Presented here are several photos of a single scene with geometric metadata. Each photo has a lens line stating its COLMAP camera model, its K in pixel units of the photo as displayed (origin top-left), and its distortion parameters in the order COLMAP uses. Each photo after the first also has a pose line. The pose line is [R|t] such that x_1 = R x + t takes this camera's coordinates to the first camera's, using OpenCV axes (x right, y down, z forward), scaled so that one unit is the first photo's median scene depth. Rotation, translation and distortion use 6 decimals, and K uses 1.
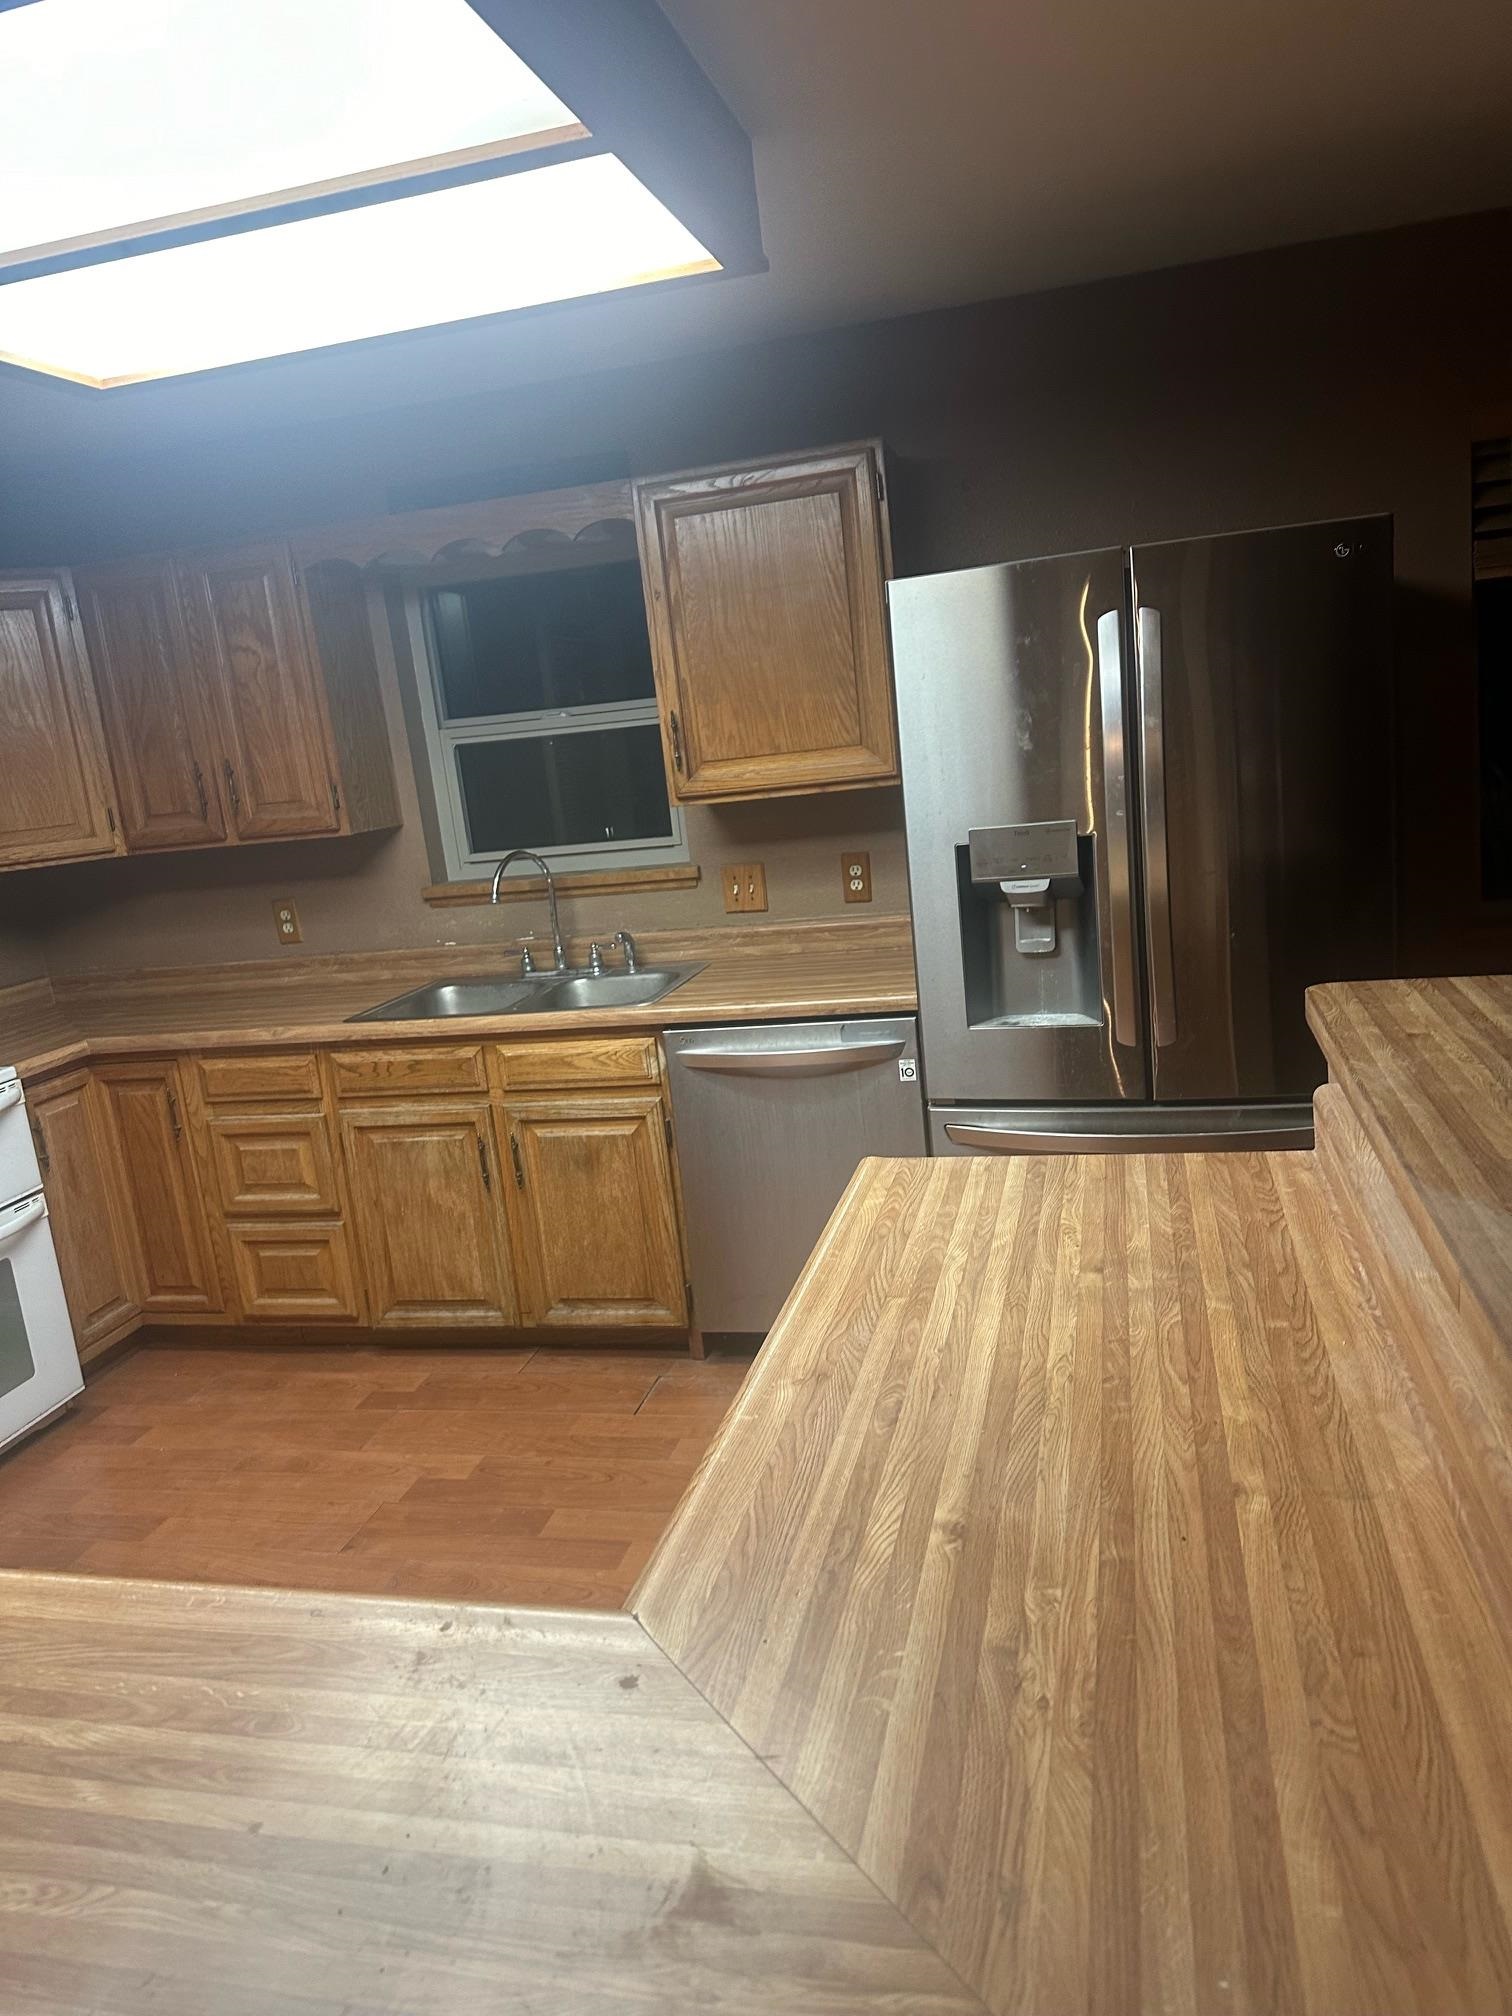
lens RADIAL K [[1385.2, 0, 746.3], [0, 1385.2, 1012.1], [0, 0, 1]] dist [0.172831, -0.378470]
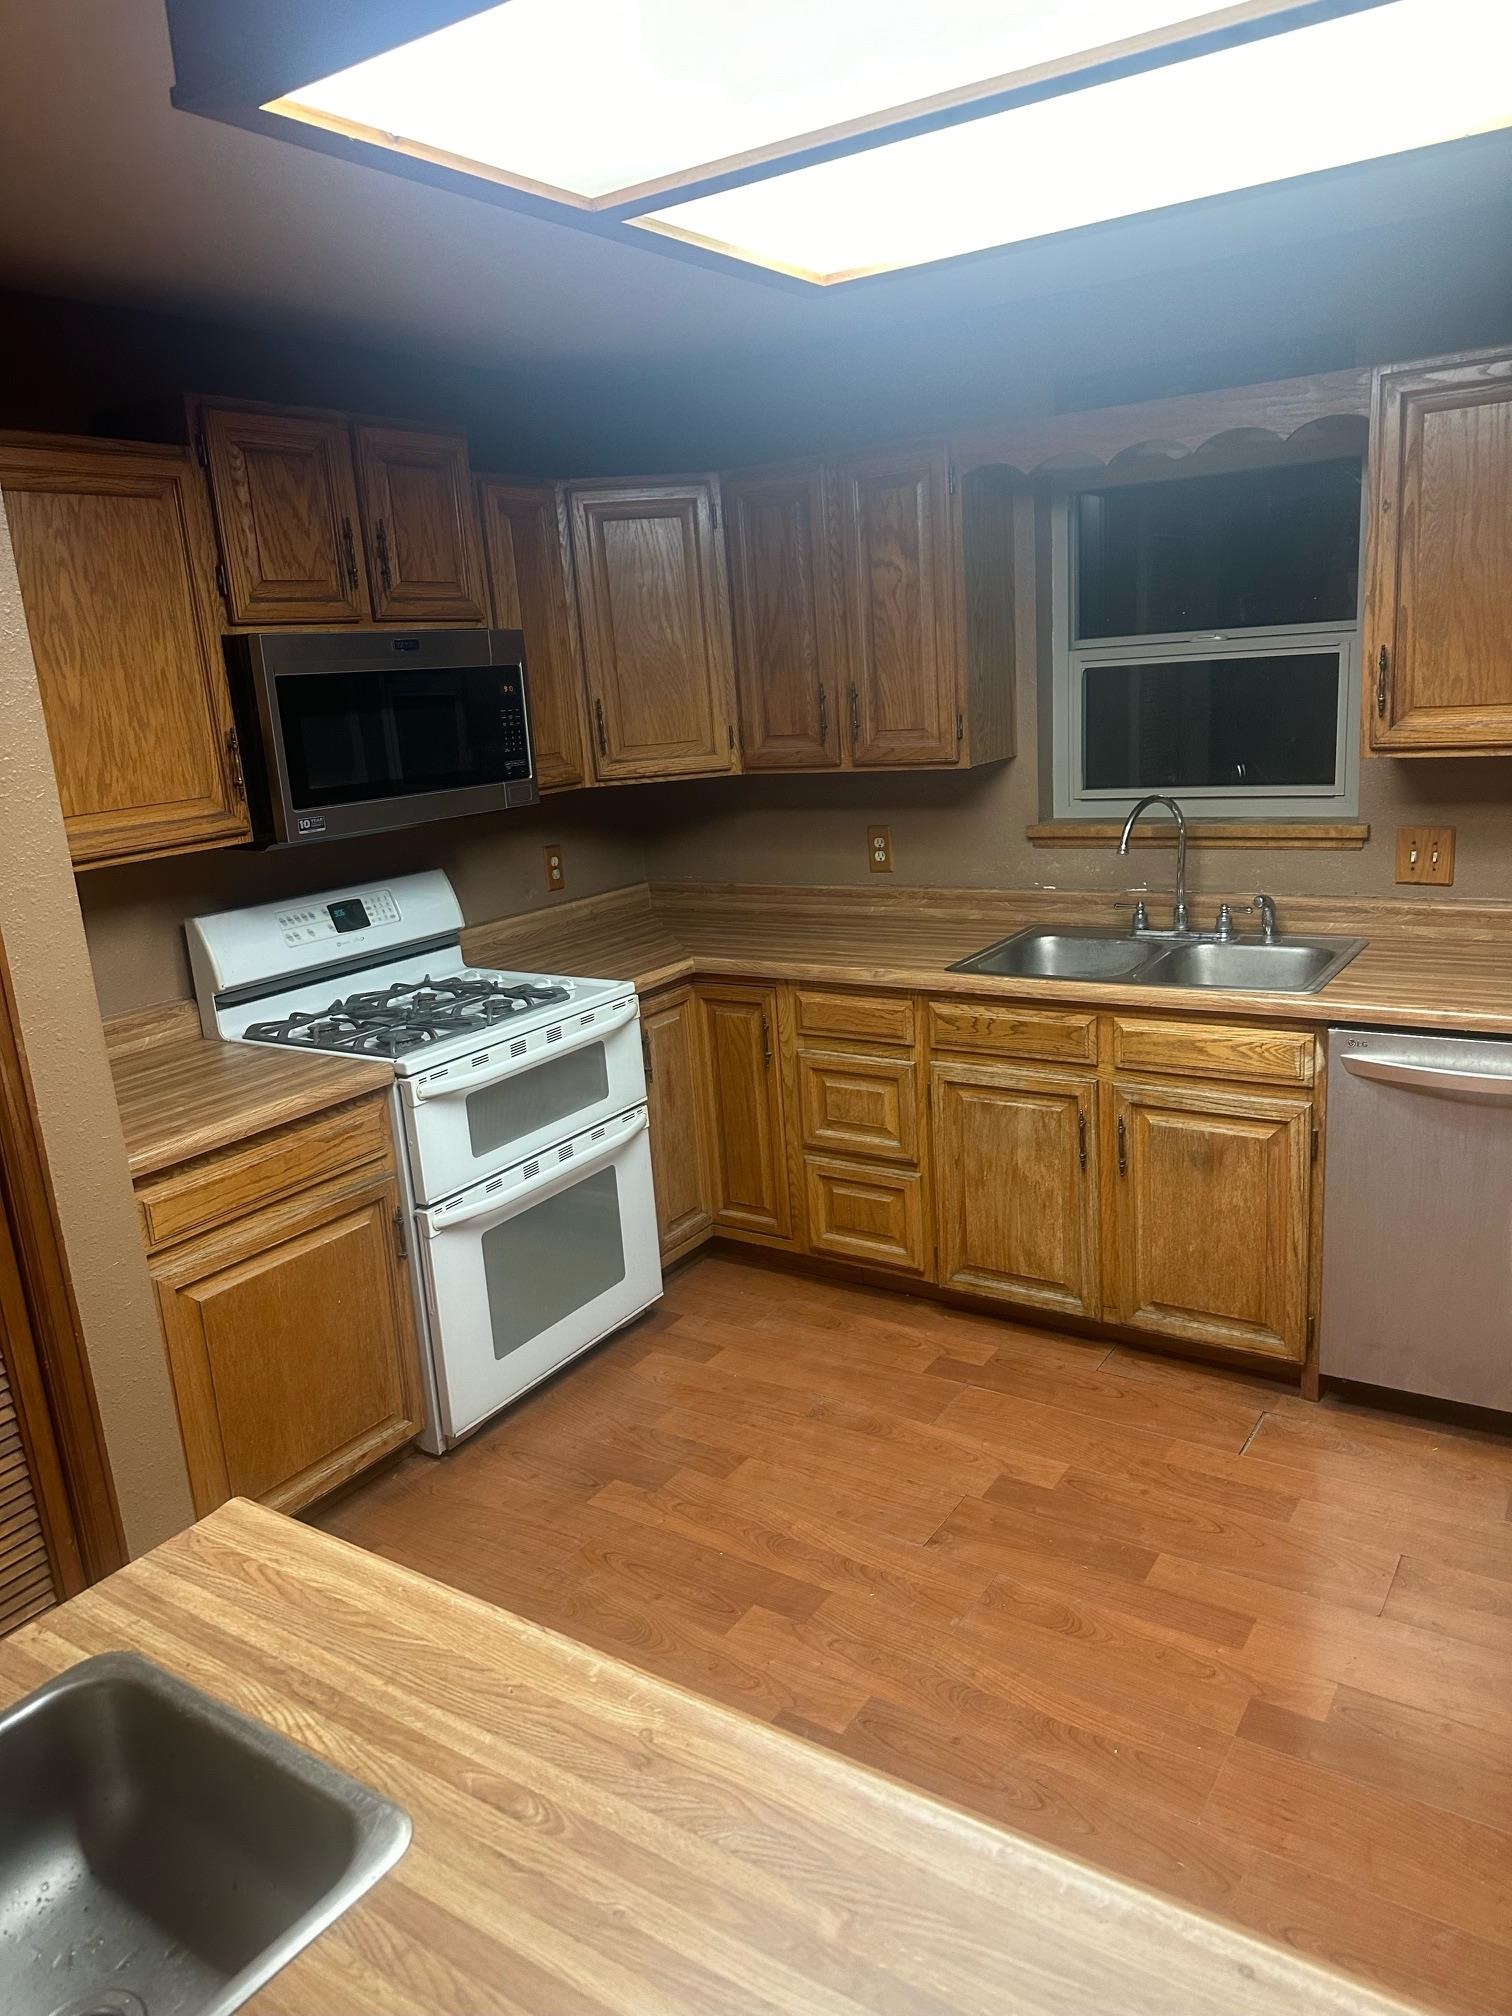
lens RADIAL K [[1385.2, 0, 746.3], [0, 1385.2, 1012.1], [0, 0, 1]] dist [0.172831, -0.378470]
pose [[0.940895, 0.119064, -0.317080, -0.109244], [-0.094336, 0.991253, 0.092289, -0.037665], [0.325295, -0.056923, 0.943898, 0.065220]]
